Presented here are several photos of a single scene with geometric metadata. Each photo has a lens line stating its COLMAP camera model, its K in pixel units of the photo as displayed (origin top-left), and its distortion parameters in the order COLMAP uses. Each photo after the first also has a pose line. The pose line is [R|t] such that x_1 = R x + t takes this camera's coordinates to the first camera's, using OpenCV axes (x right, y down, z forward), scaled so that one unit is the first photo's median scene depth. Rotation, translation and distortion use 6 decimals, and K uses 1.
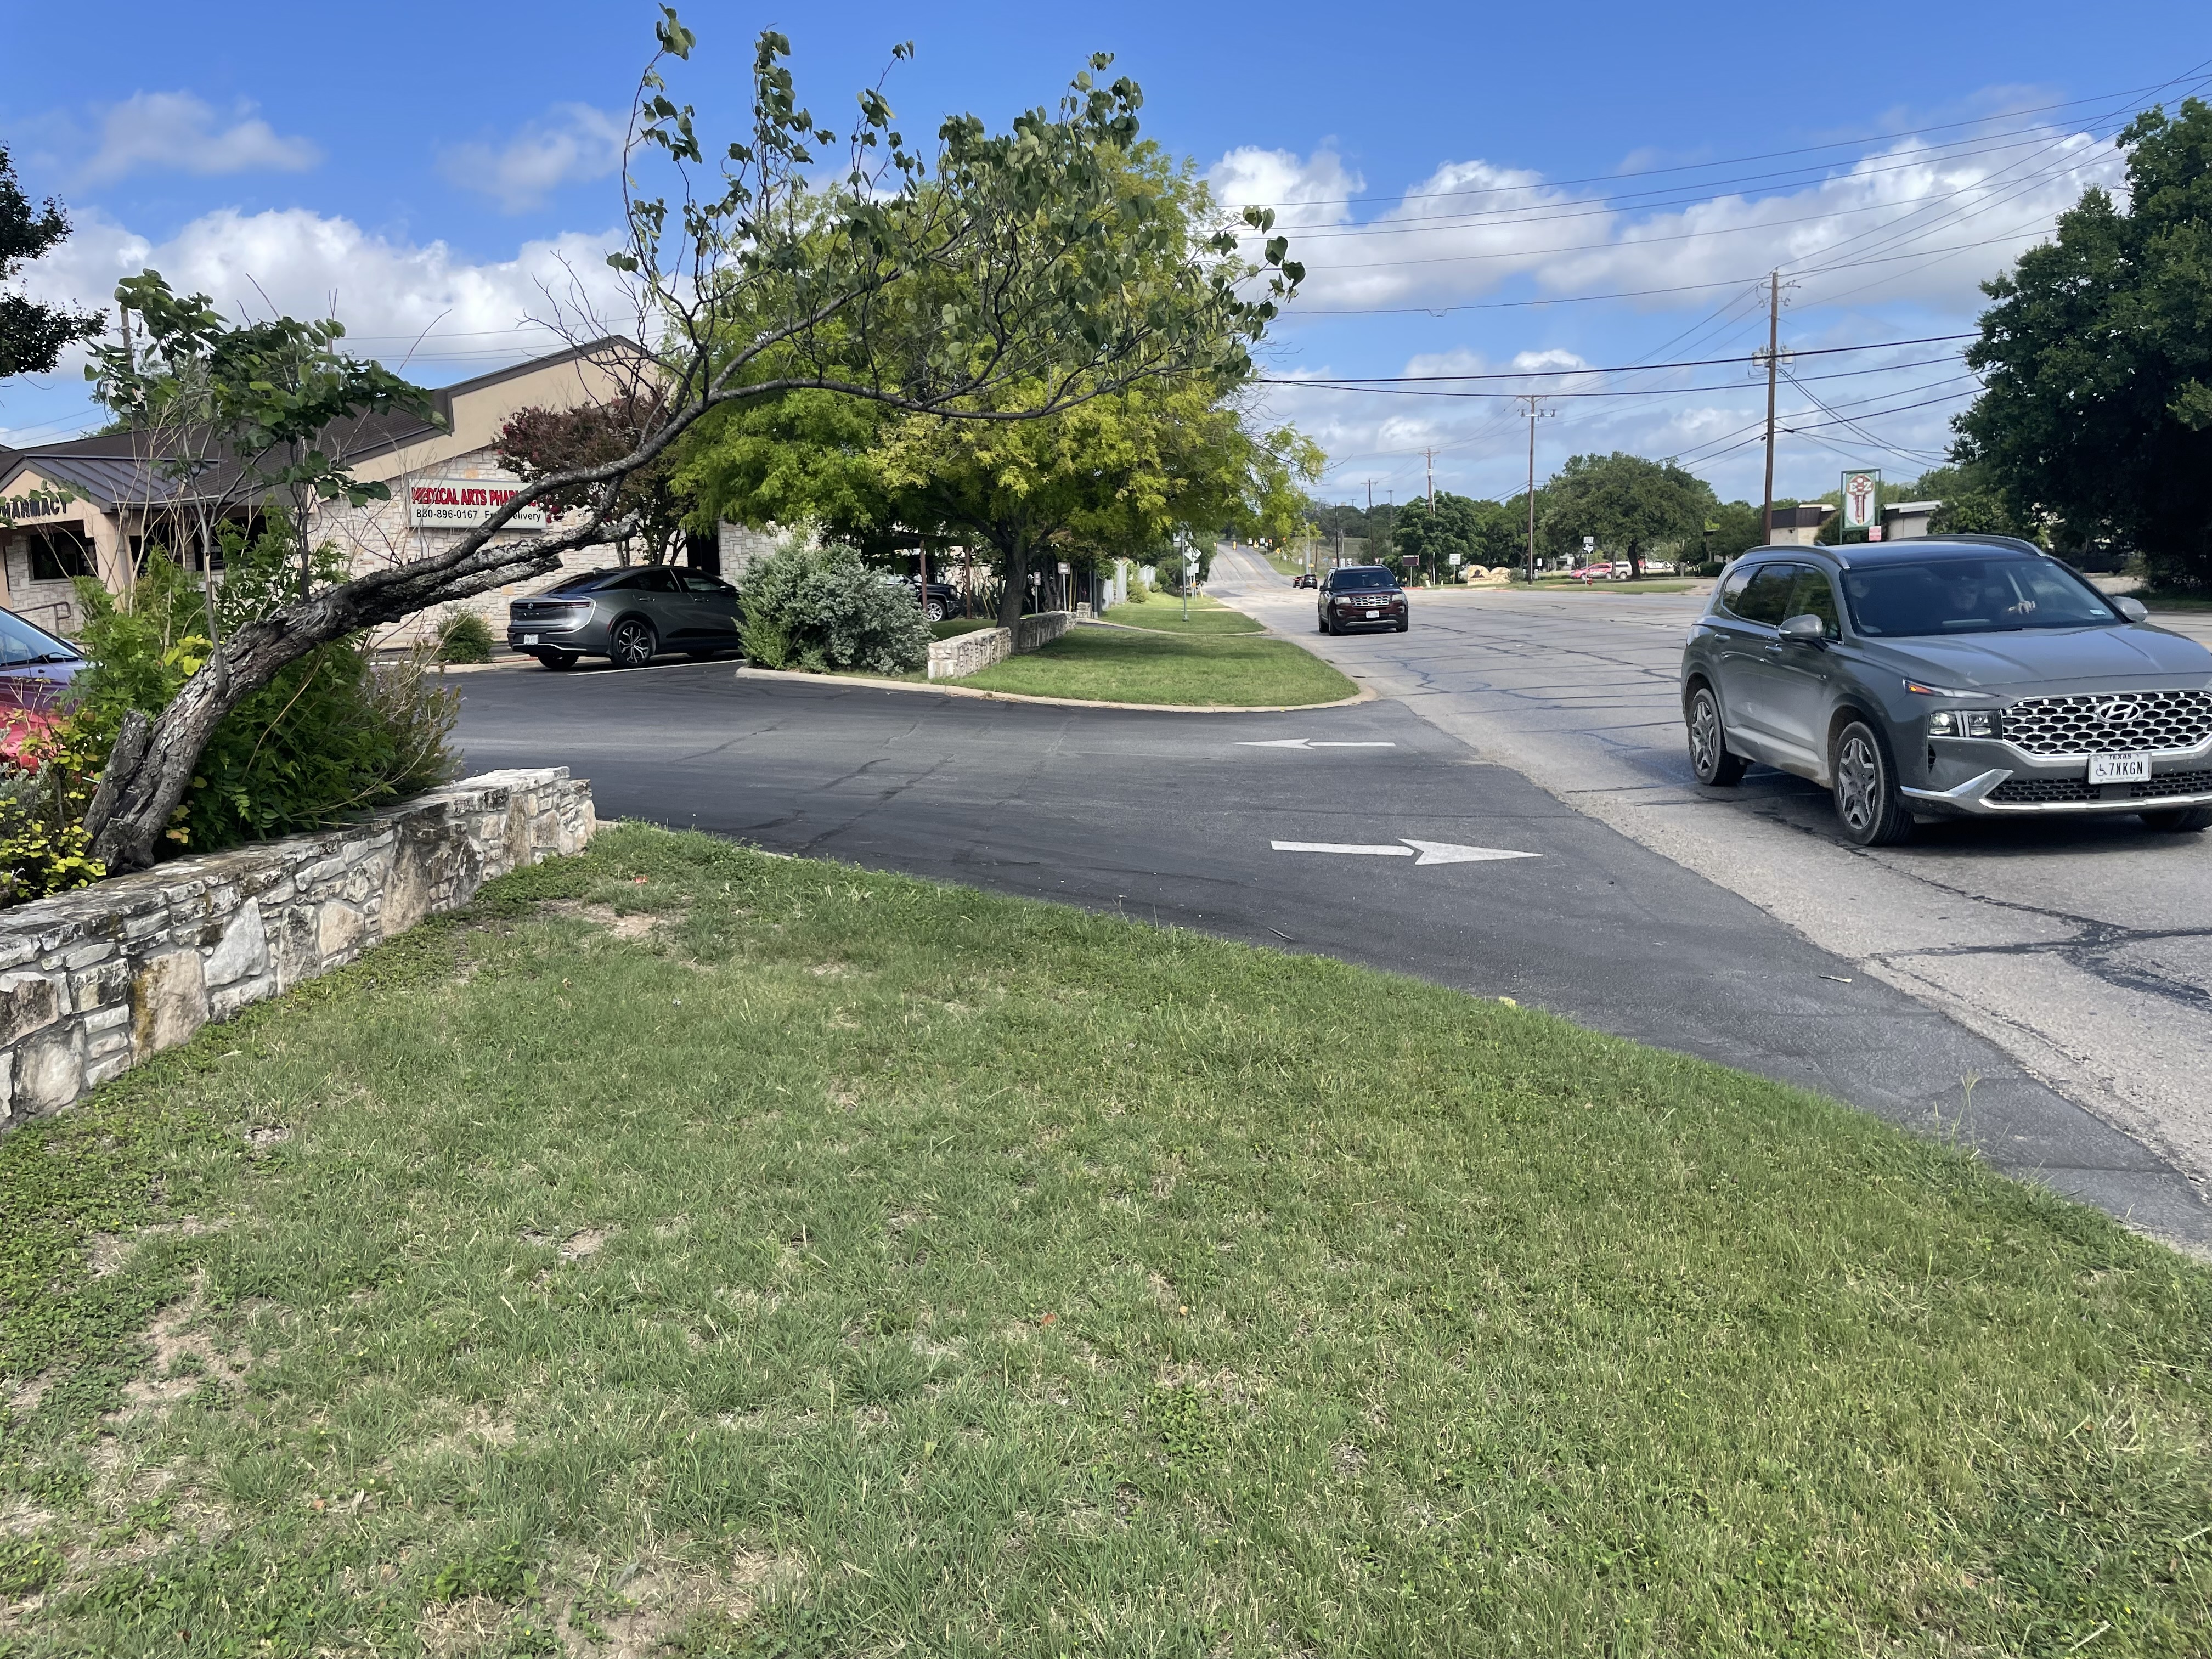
lens RADIAL K [[1645.6, 0, 1101.9], [0, 1645.6, 825.4], [0, 0, 1]] dist [0.023552, -0.013039]
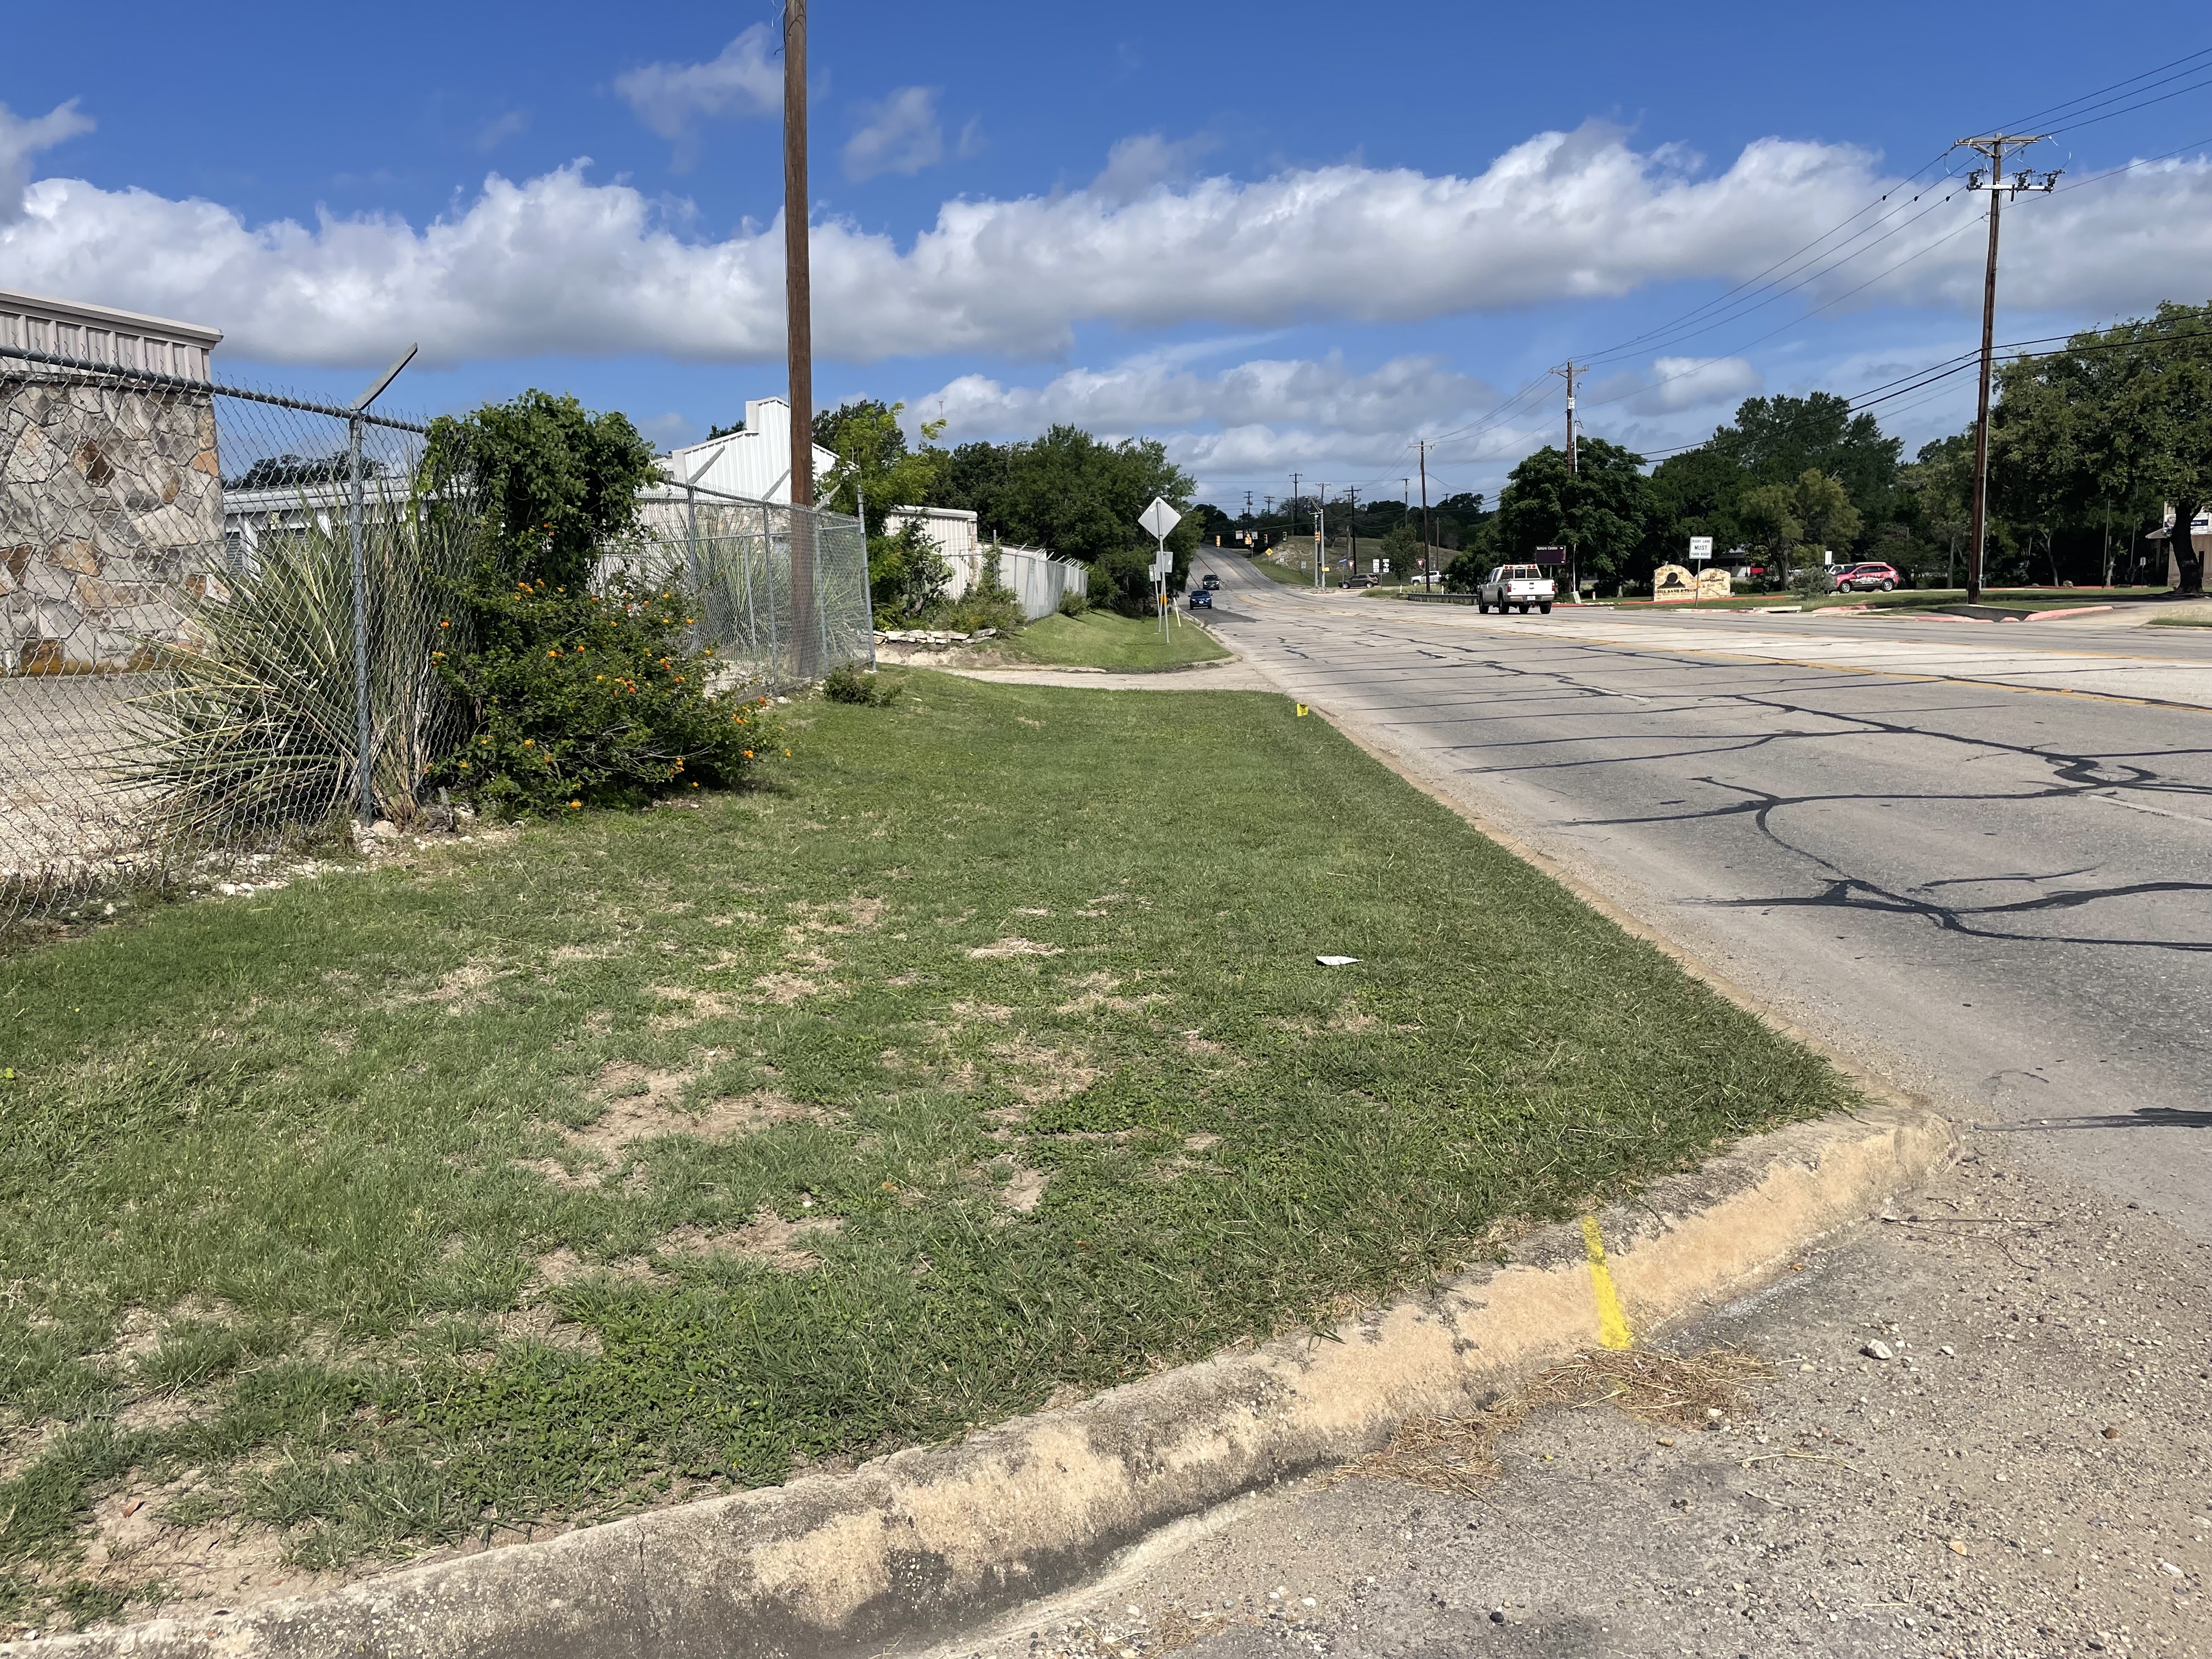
lens RADIAL K [[1645.6, 0, 1097.3], [0, 1645.6, 839.7], [0, 0, 1]] dist [0.023552, -0.013039]
pose [[0.999619, 0.002798, 0.027449, 0.018530], [-0.002837, 0.999995, 0.001353, -0.062421], [-0.027445, -0.001431, 0.999622, 0.429388]]
